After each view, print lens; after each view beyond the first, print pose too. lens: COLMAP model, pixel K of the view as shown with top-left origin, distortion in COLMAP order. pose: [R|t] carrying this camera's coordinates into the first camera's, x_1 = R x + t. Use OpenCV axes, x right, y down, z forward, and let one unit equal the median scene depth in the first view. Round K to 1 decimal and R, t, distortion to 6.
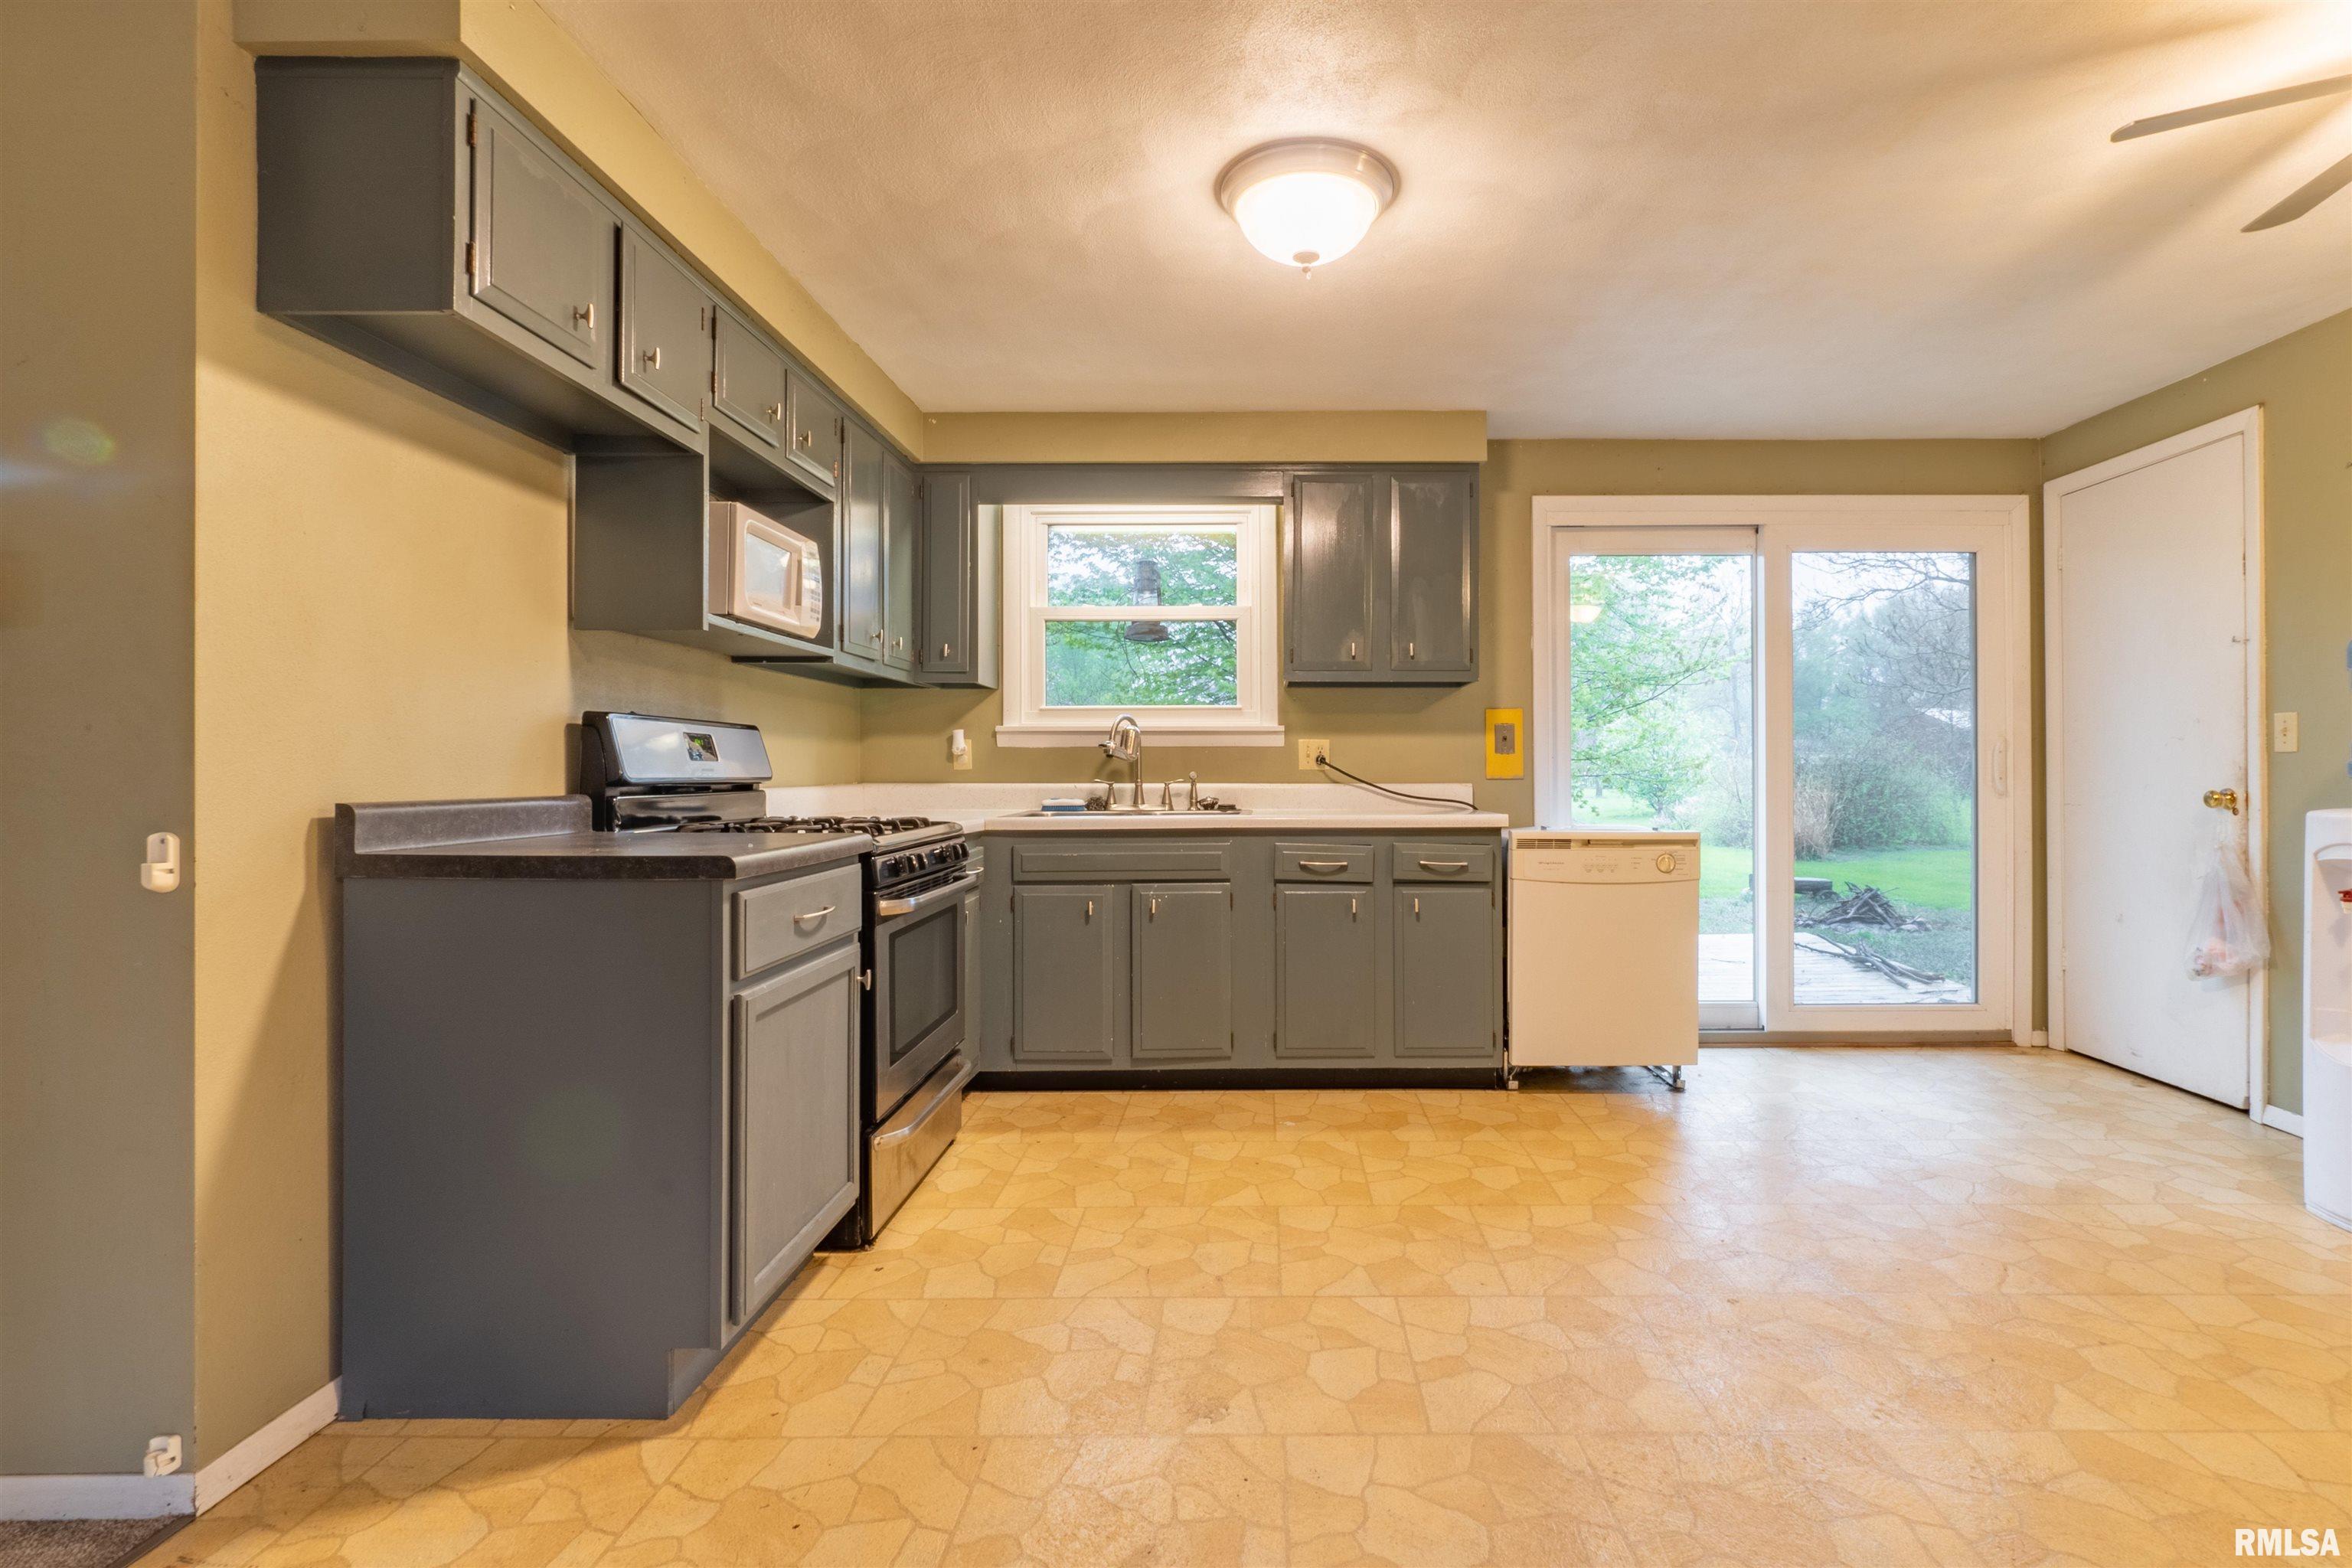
lens RADIAL K [[1101.8, 0, 1264.3], [0, 1101.8, 770.4], [0, 0, 1]] dist [-0.004847, -0.000678]
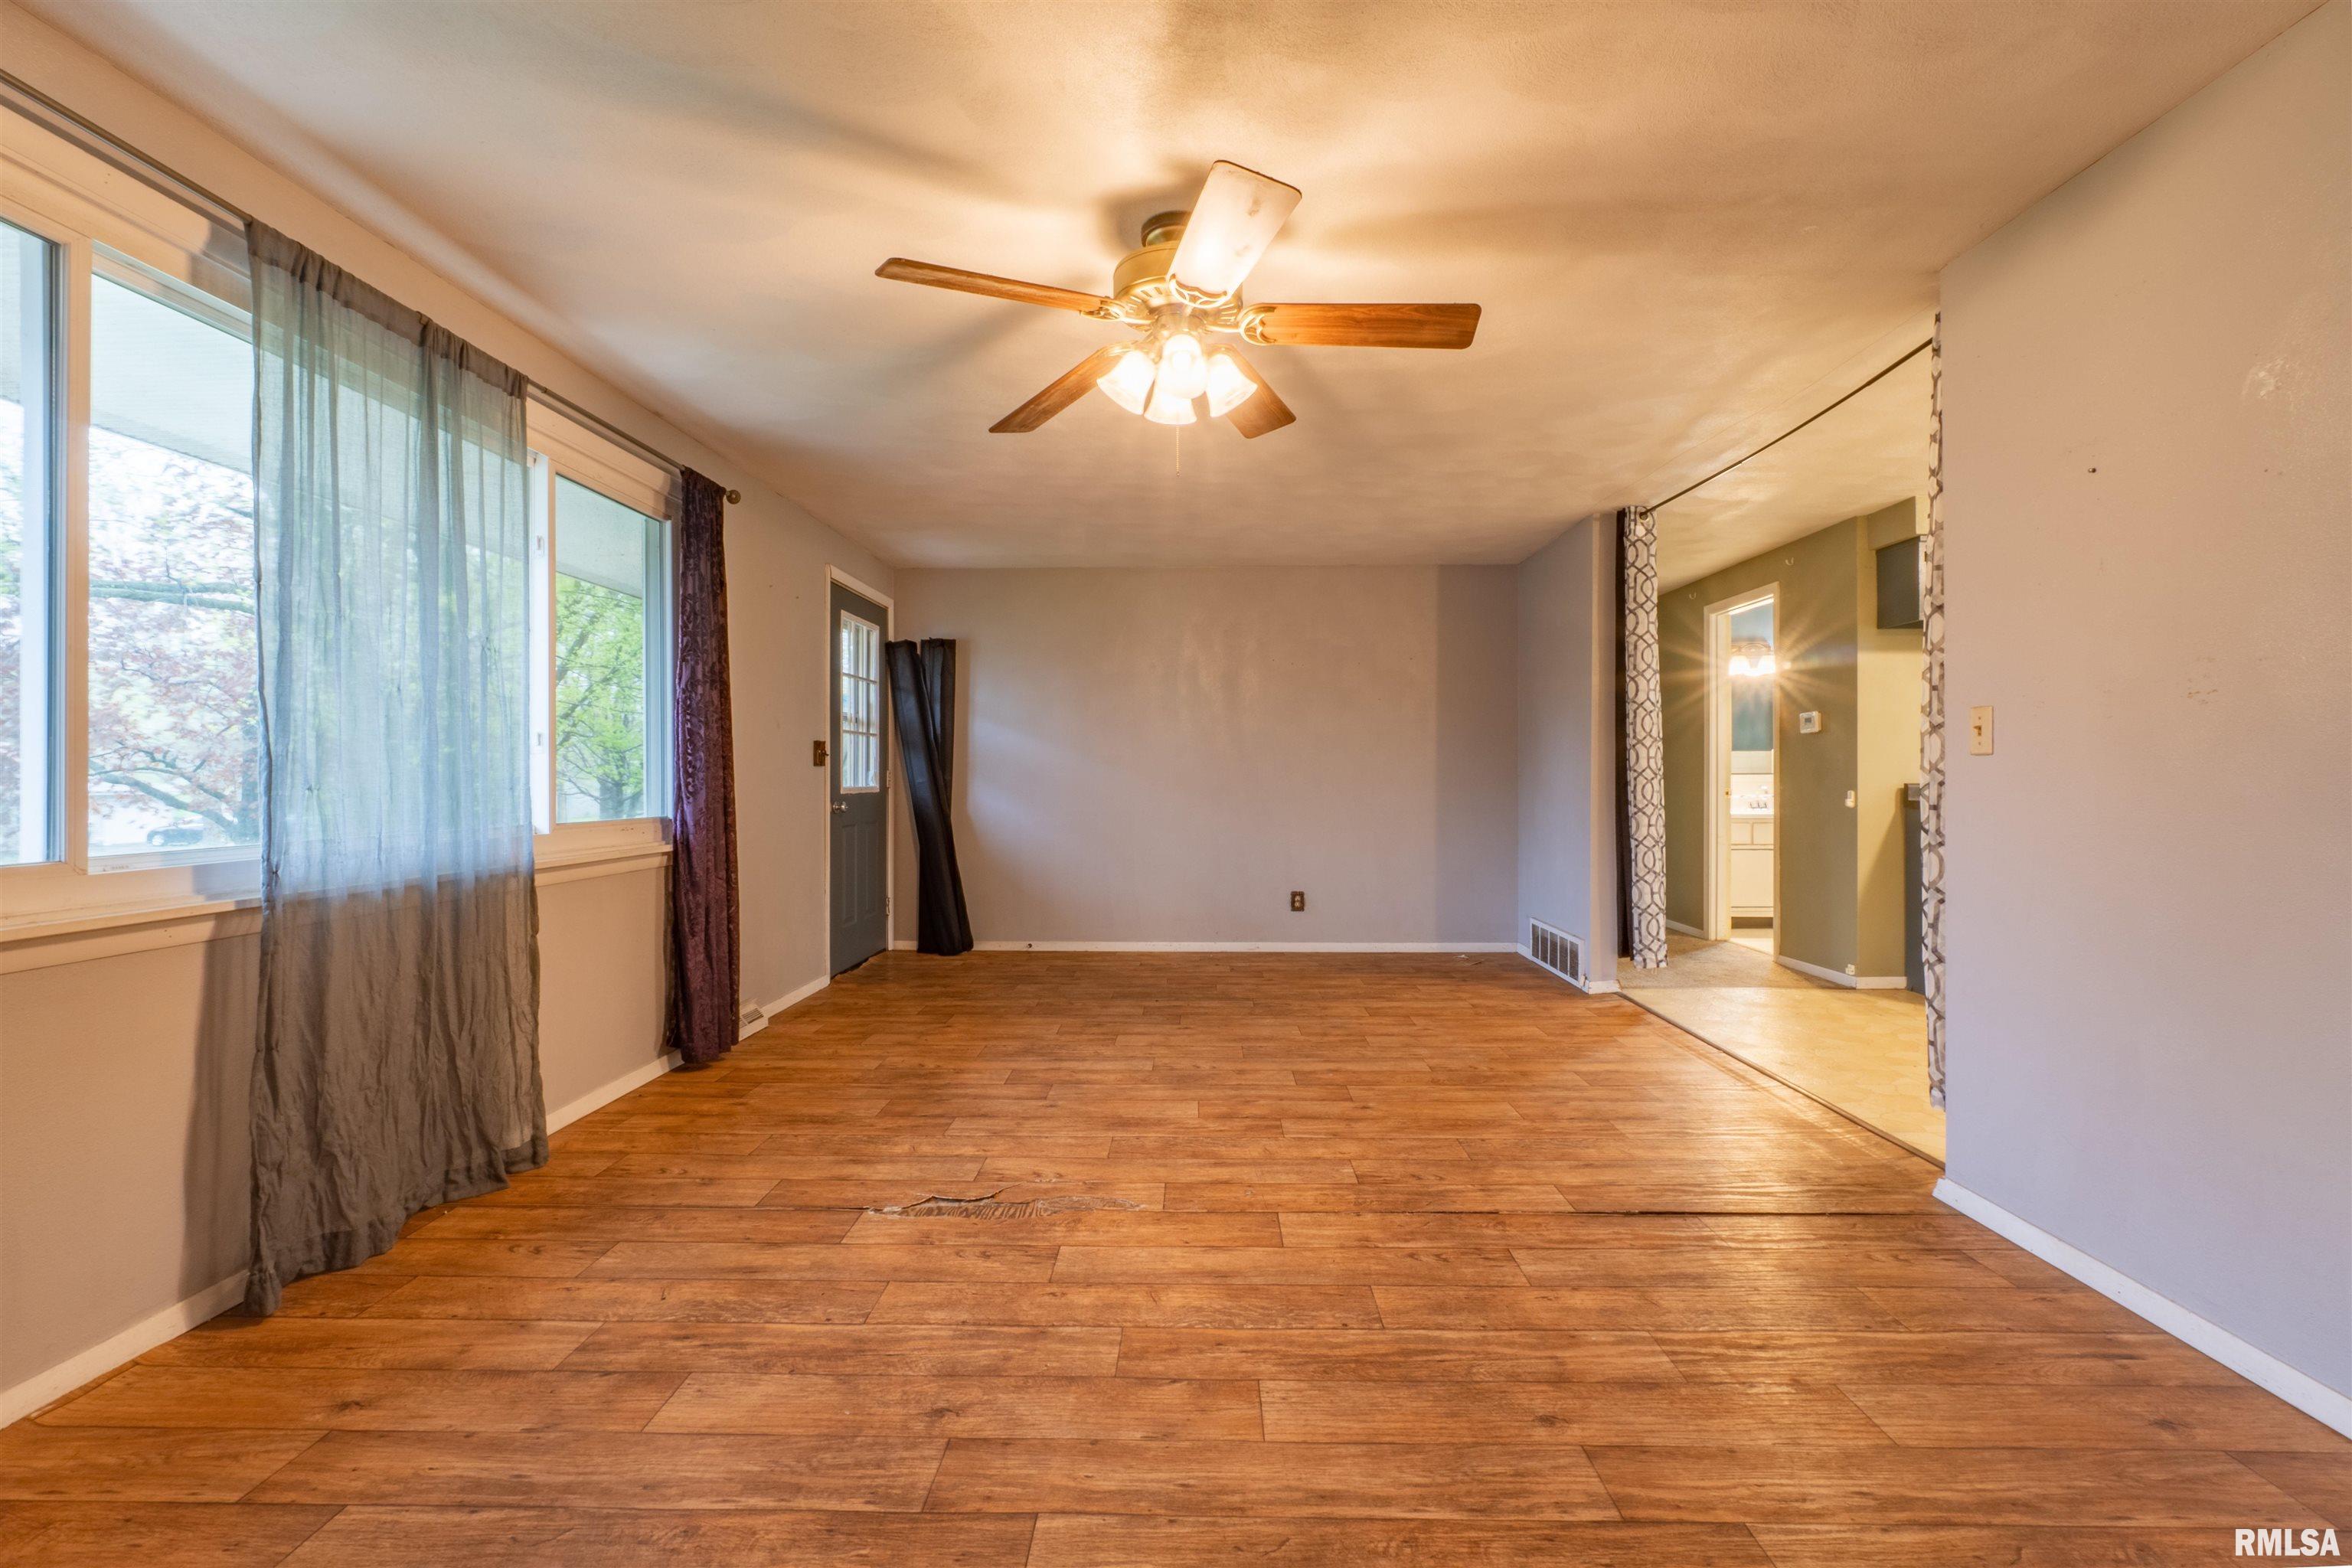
lens RADIAL K [[1013.5, 0, 1185.1], [0, 1013.5, 773.9], [0, 0, 1]] dist [-0.004600, 0.000435]
pose [[-0.026156, -0.000128, -0.999658, 1.008127], [0.004286, 0.999991, -0.000240, -0.002676], [0.999649, -0.004291, -0.026155, -0.457218]]
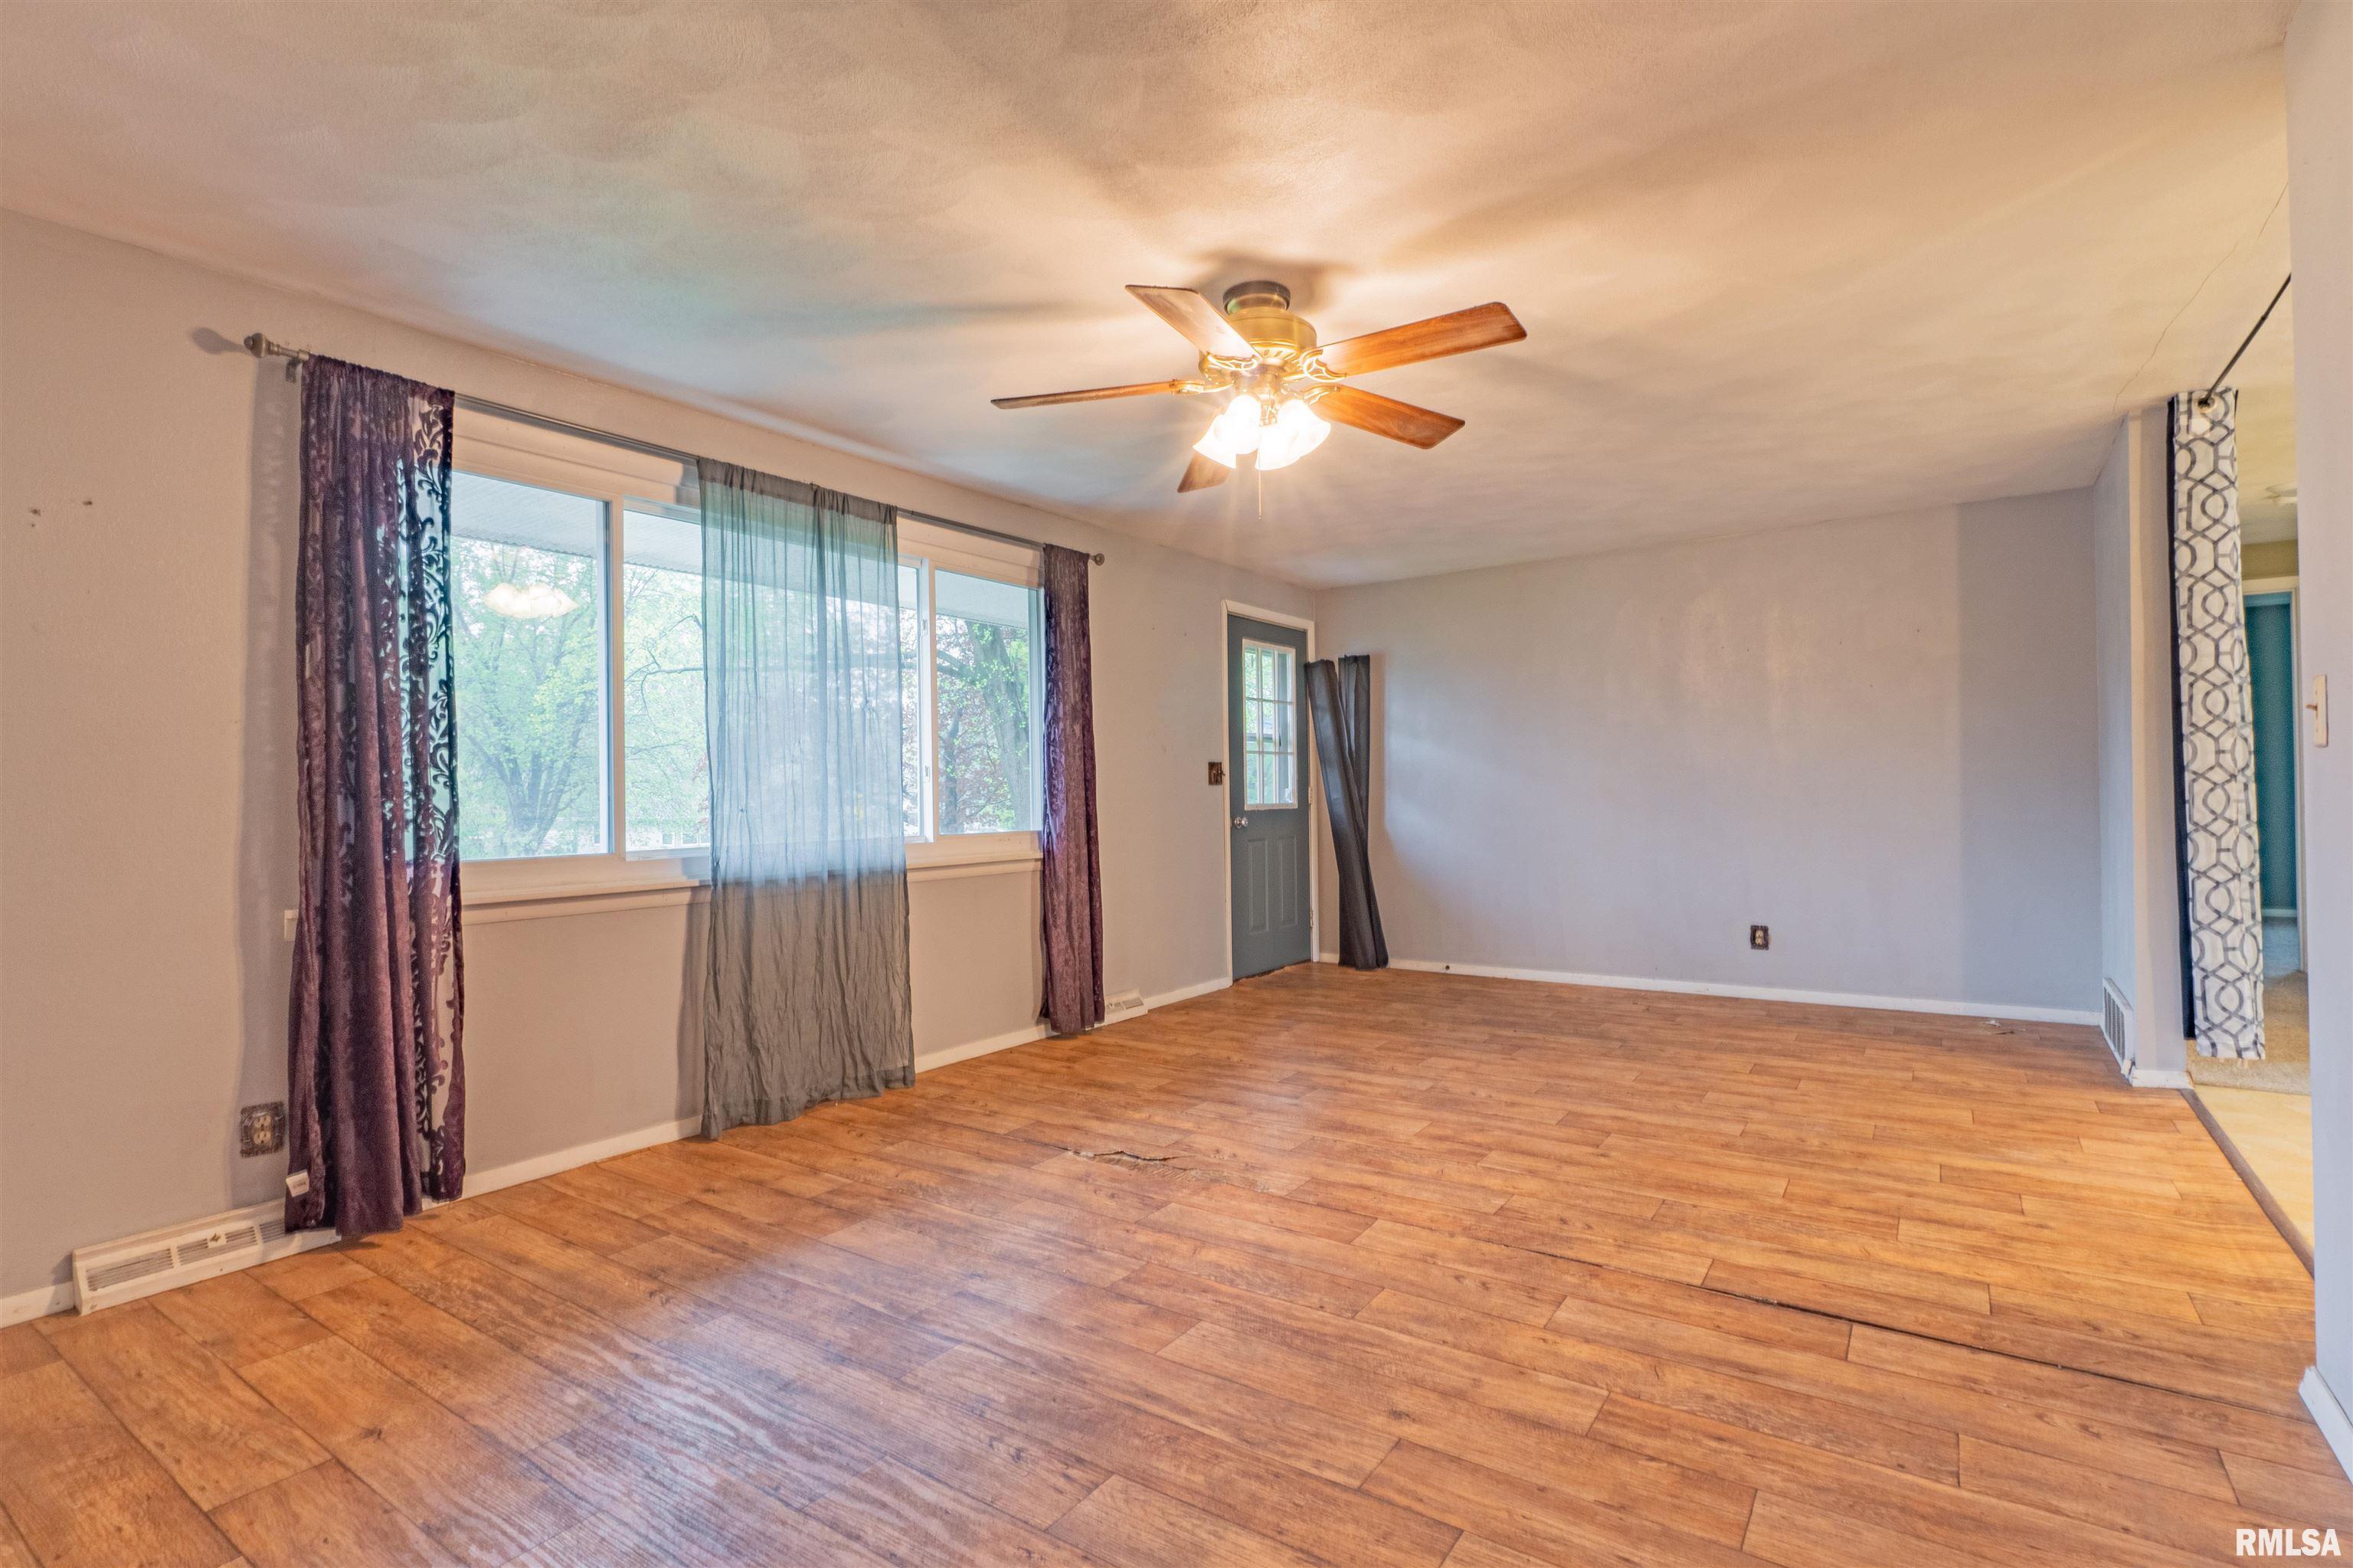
lens RADIAL K [[1115.3, 0, 1176.5], [0, 1115.3, 784.0], [0, 0, 1]] dist [0.000614, 0.000016]
pose [[-0.575587, 0.003735, -0.817732, 1.033710], [0.020330, 0.999746, -0.009743, -0.001956], [0.817488, -0.022232, -0.575516, -0.067182]]
